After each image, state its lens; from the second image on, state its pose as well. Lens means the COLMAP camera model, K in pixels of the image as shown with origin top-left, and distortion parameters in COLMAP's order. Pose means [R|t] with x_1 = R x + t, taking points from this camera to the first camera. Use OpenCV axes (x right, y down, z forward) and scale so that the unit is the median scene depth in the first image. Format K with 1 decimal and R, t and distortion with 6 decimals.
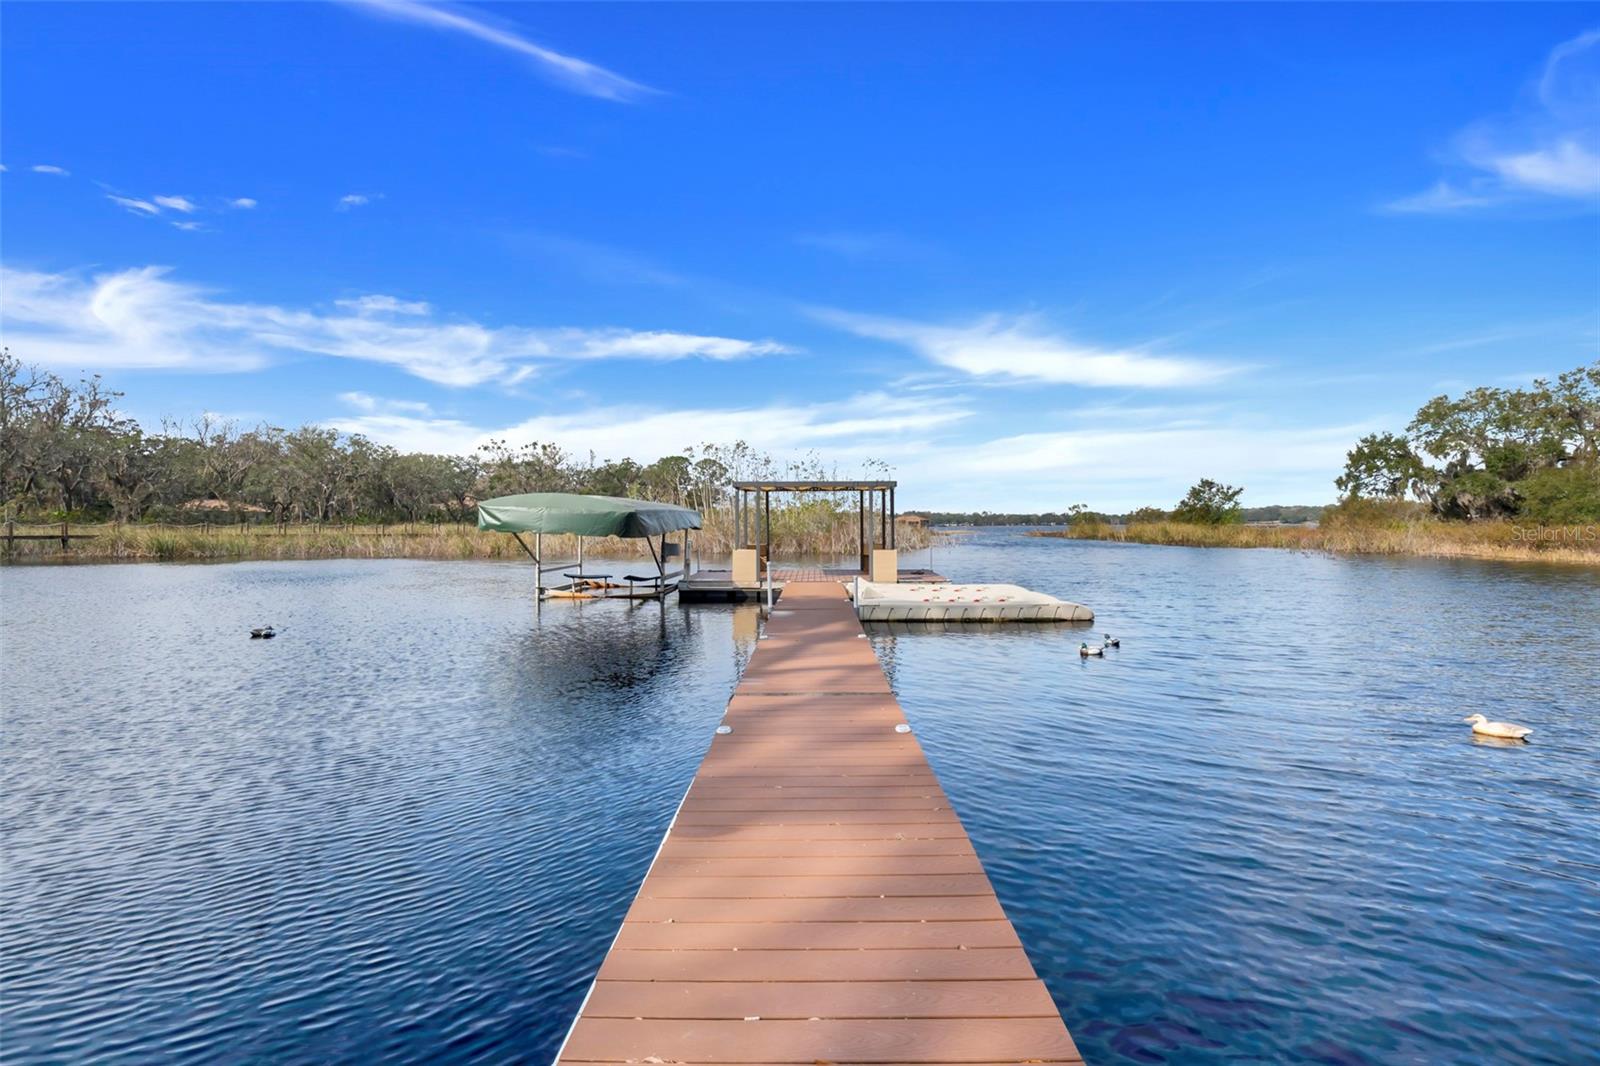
lens RADIAL K [[690.5, 0, 802.1], [0, 690.5, 523.2], [0, 0, 1]] dist [0.000805, -0.000098]
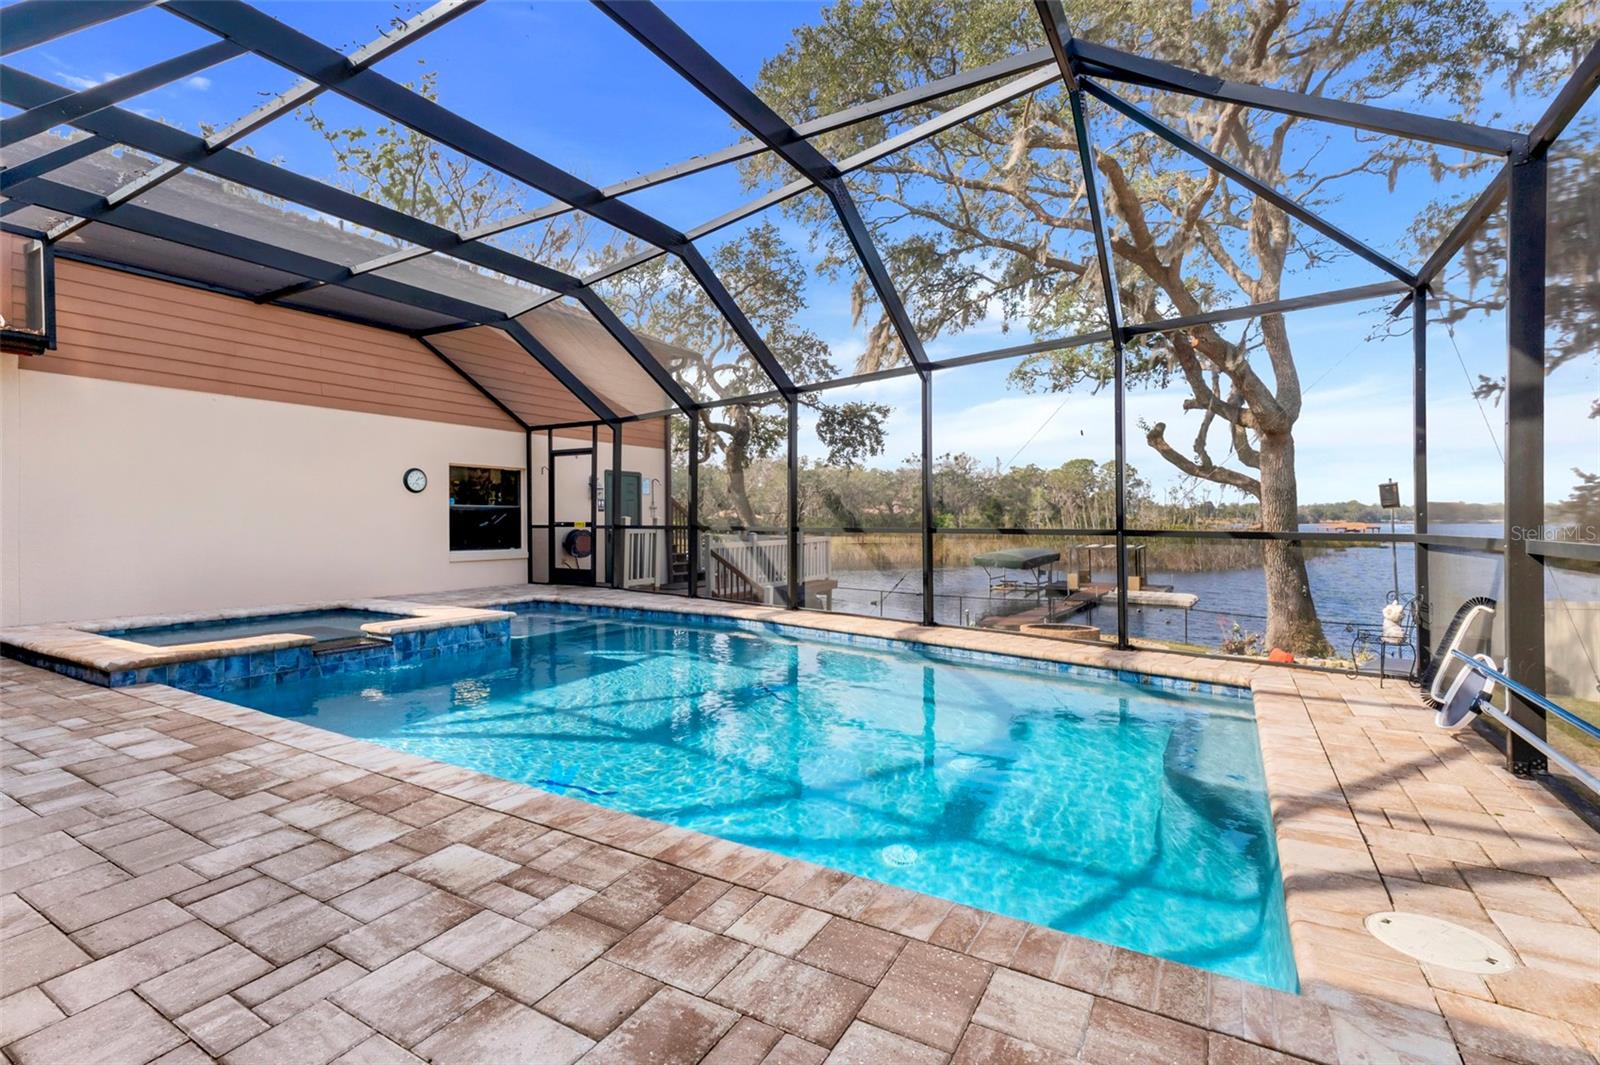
lens RADIAL K [[728.2, 0, 800.0], [0, 728.2, 532.5], [0, 0, 1]] dist [-0.000749, -0.000023]
pose [[0.848658, 0.010196, -0.528844, 0.040534], [0.000670, 0.999793, 0.020351, -0.014219], [0.528942, -0.017625, 0.848475, -0.150309]]
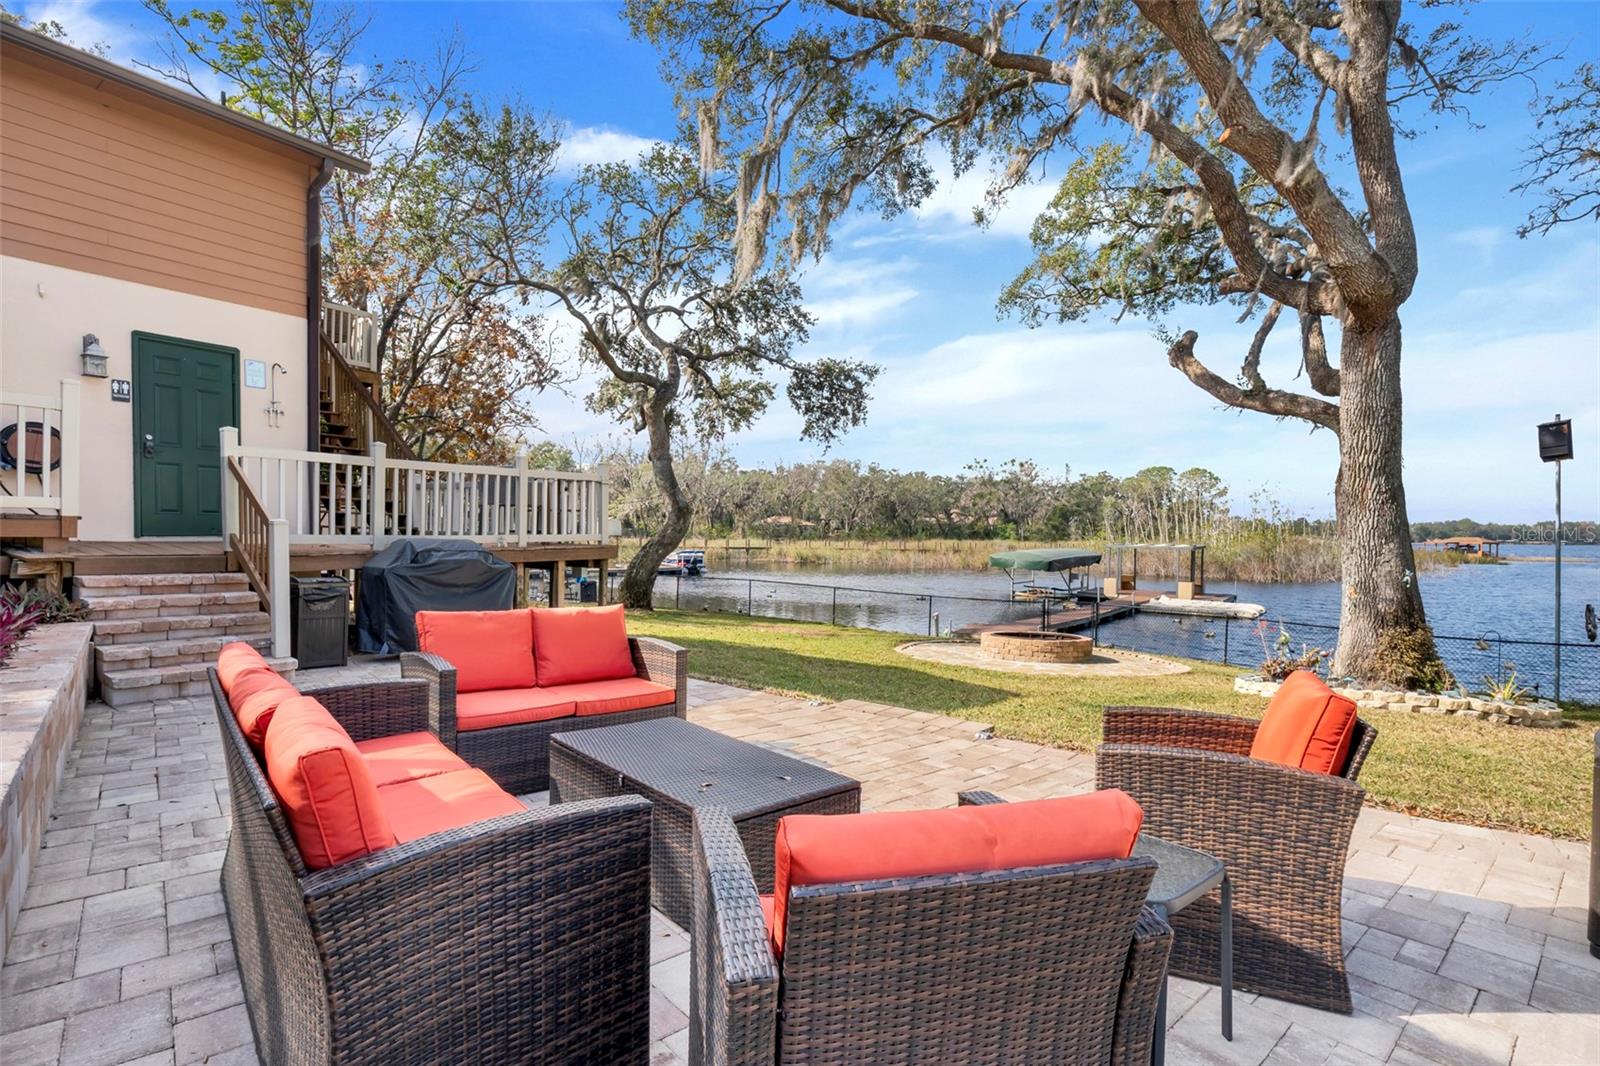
lens RADIAL K [[742.1, 0, 816.2], [0, 742.1, 573.5], [0, 0, 1]] dist [-0.001372, -0.000090]
pose [[0.810544, 0.045493, -0.583909, 0.042467], [-0.012813, 0.998117, 0.059978, -0.008367], [0.585538, -0.041133, 0.809601, -0.110593]]
